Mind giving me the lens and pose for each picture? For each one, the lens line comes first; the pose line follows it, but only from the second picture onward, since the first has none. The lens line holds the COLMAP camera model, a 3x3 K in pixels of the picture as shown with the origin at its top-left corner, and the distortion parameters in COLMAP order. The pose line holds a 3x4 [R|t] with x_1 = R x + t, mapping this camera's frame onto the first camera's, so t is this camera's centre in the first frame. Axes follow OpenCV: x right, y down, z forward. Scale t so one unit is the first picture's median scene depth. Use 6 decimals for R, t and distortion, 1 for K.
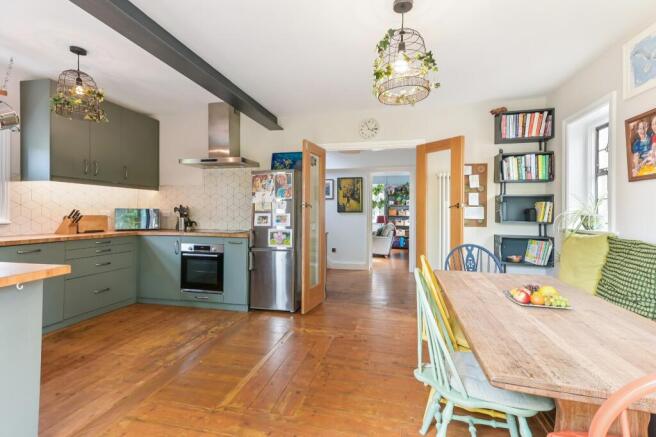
lens RADIAL K [[296.9, 0, 327.0], [0, 296.9, 211.6], [0, 0, 1]] dist [0.021220, 0.000040]
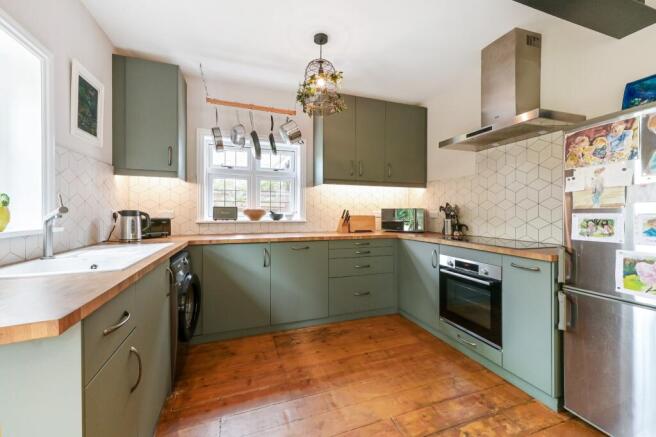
lens RADIAL K [[259.7, 0, 330.5], [0, 259.7, 213.9], [0, 0, 1]] dist [0.015311, 0.000047]
pose [[0.550019, -0.001265, -0.835151, -0.102629], [0.005782, 0.999981, 0.002293, 0.003643], [0.835132, -0.006090, 0.550016, 0.437224]]
